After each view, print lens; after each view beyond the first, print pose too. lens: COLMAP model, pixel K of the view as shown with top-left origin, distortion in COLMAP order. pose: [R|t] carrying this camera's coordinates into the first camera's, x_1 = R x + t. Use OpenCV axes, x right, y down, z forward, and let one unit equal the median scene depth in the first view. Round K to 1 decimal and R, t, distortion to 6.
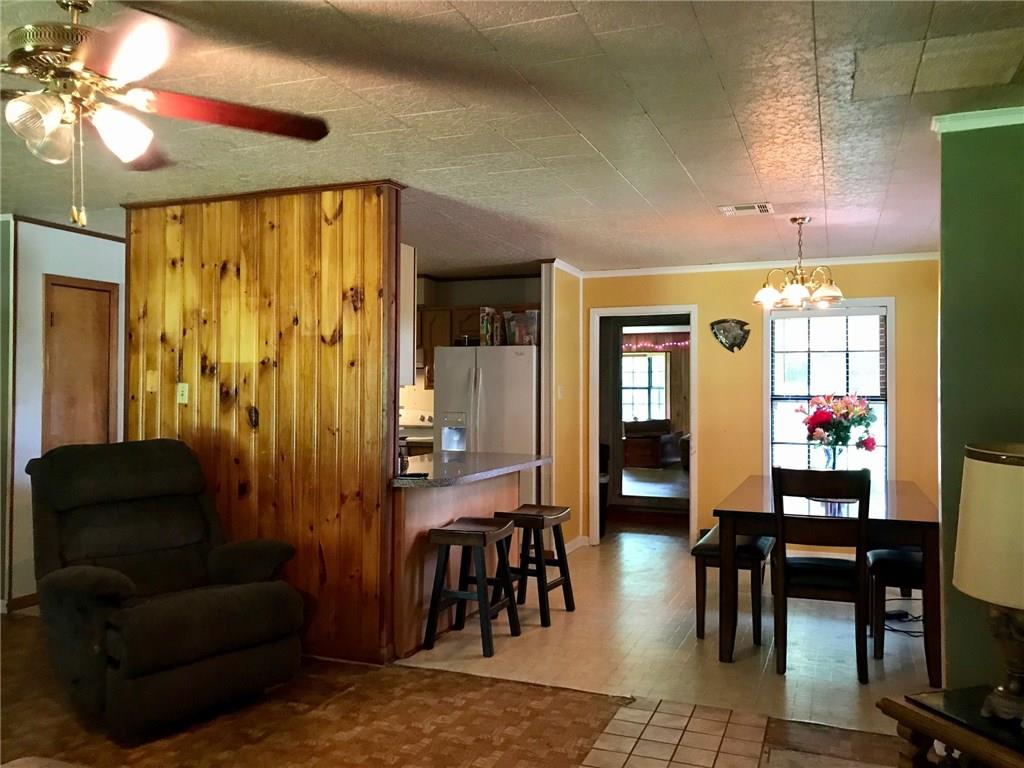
lens RADIAL K [[836.2, 0, 512.0], [0, 836.2, 384.0], [0, 0, 1]] dist [0.009405, 0.005656]
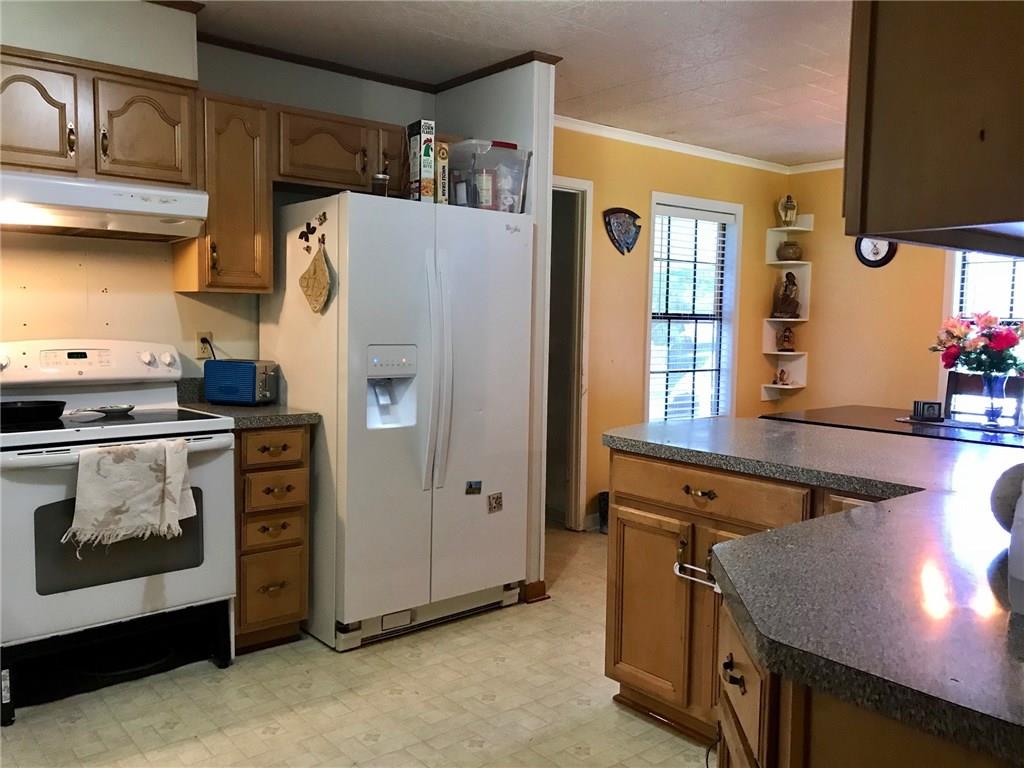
lens RADIAL K [[836.2, 0, 512.0], [0, 836.2, 384.0], [0, 0, 1]] dist [0.009405, 0.005656]
pose [[0.482557, -0.064812, 0.873463, -0.438755], [-0.020348, 0.996160, 0.085158, 0.015853], [-0.875628, -0.058867, 0.479385, 0.731943]]
